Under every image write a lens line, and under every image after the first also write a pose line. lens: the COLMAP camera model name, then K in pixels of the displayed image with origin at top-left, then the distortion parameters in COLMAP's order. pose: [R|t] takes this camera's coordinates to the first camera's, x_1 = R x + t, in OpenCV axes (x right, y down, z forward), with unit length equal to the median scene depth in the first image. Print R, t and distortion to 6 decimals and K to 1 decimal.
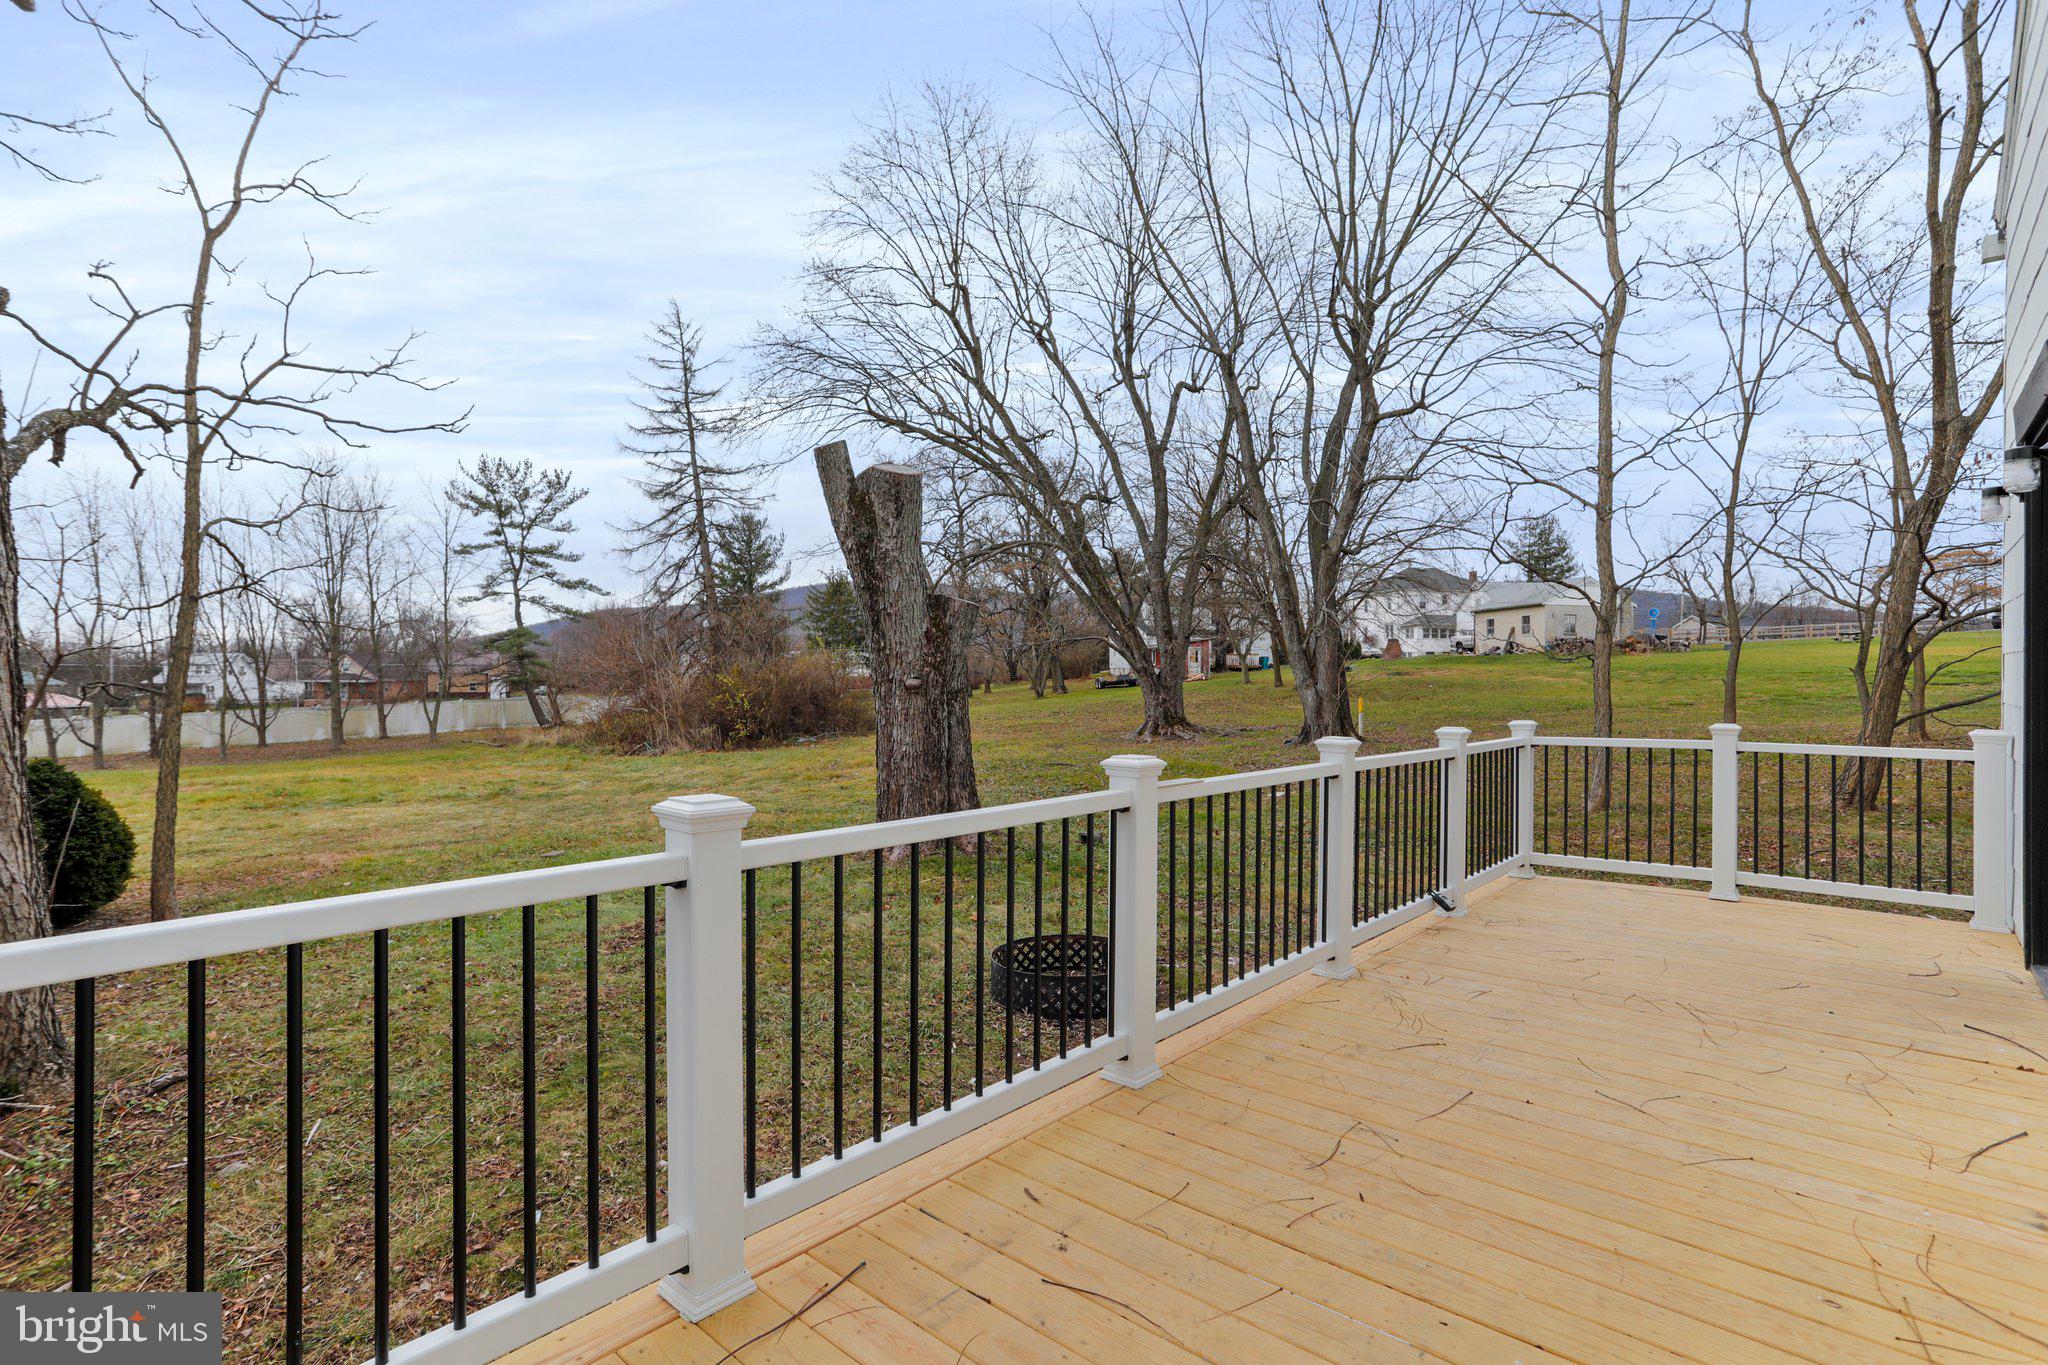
lens RADIAL K [[994.8, 0, 989.5], [0, 994.8, 675.0], [0, 0, 1]] dist [-0.036749, 0.013428]
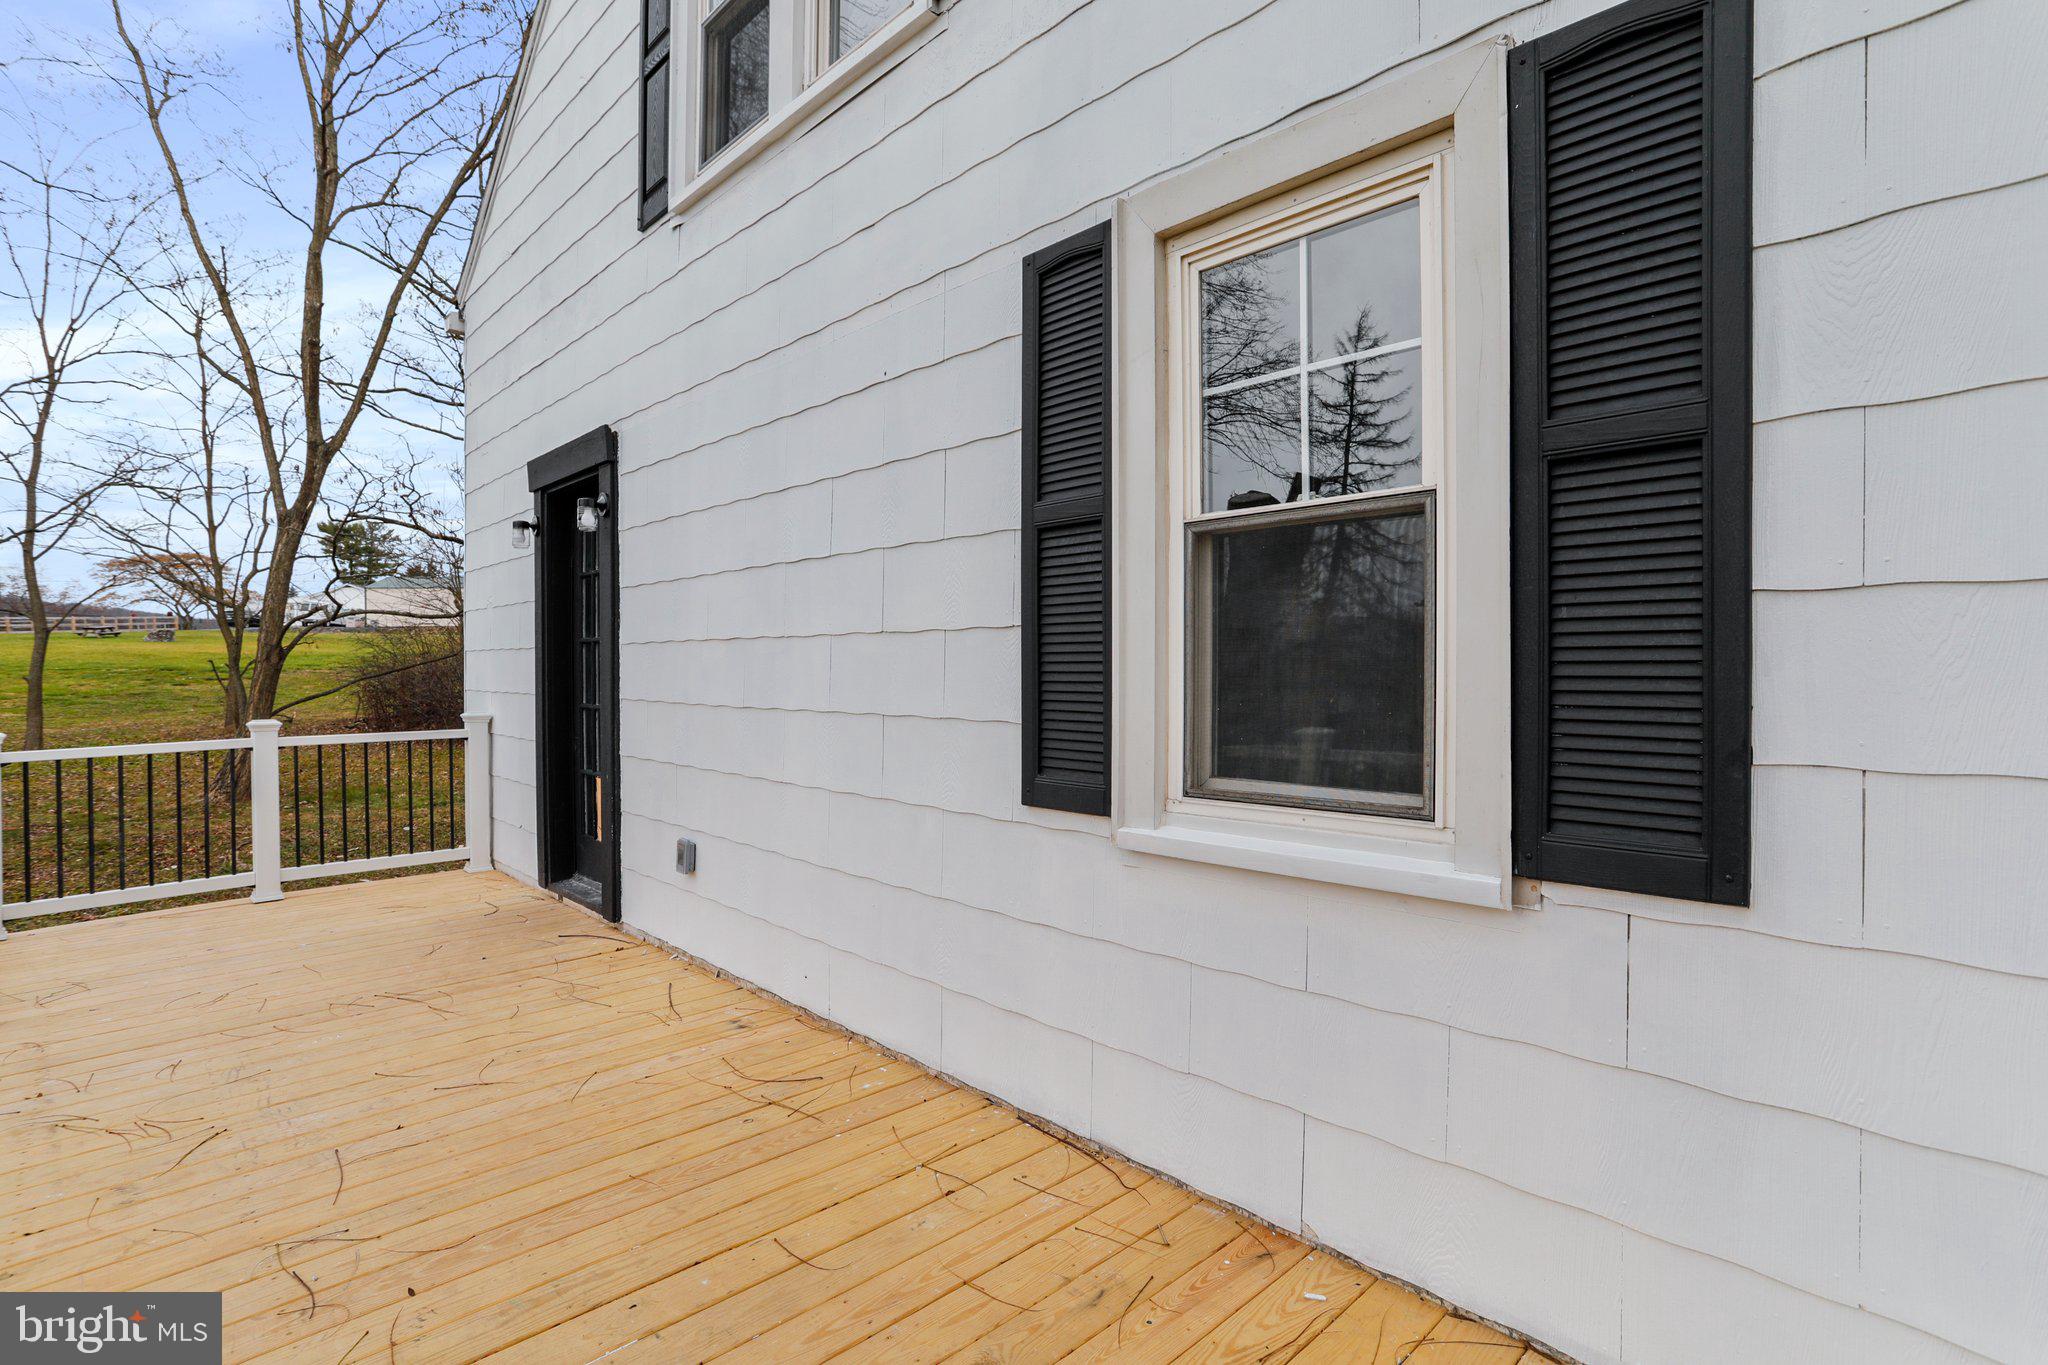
lens RADIAL K [[999.9, 0, 1024.0], [0, 999.9, 682.5], [0, 0, 1]] dist [-0.000692, 0.001554]
pose [[0.085798, -0.020477, 0.996102, -0.260284], [0.010117, 0.999755, 0.019681, 0.001281], [-0.996261, 0.008389, 0.085984, 0.253690]]
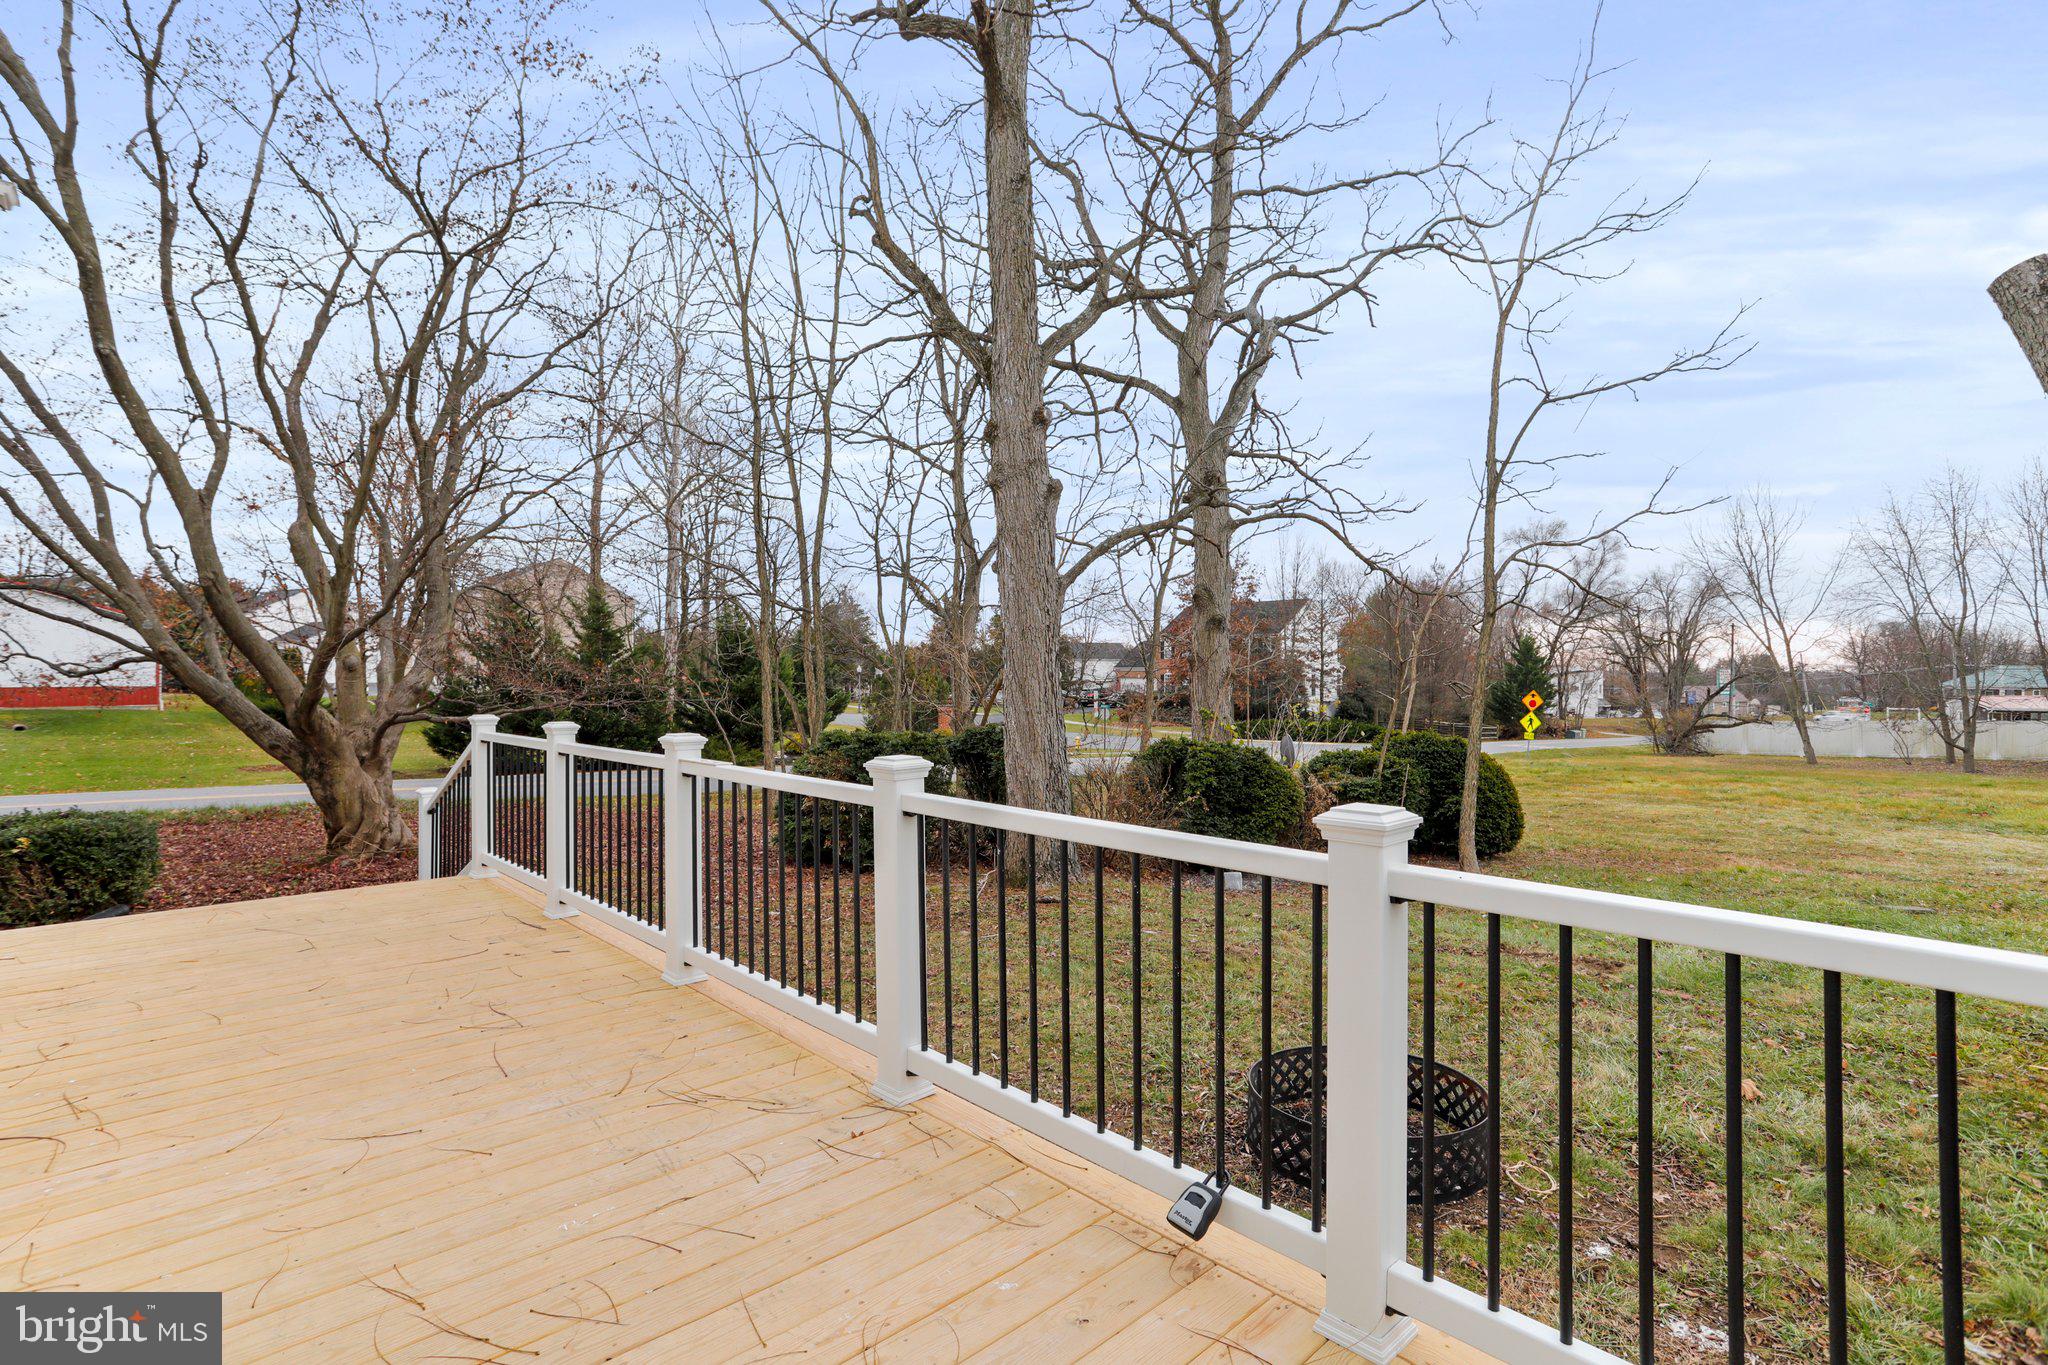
lens RADIAL K [[999.9, 0, 1024.0], [0, 999.9, 682.5], [0, 0, 1]] dist [-0.000692, 0.001554]
pose [[-0.090700, -0.004145, -0.995870, 1.189929], [-0.001249, 0.999991, -0.004049, 0.014779], [0.995877, 0.000877, -0.090705, 1.309208]]
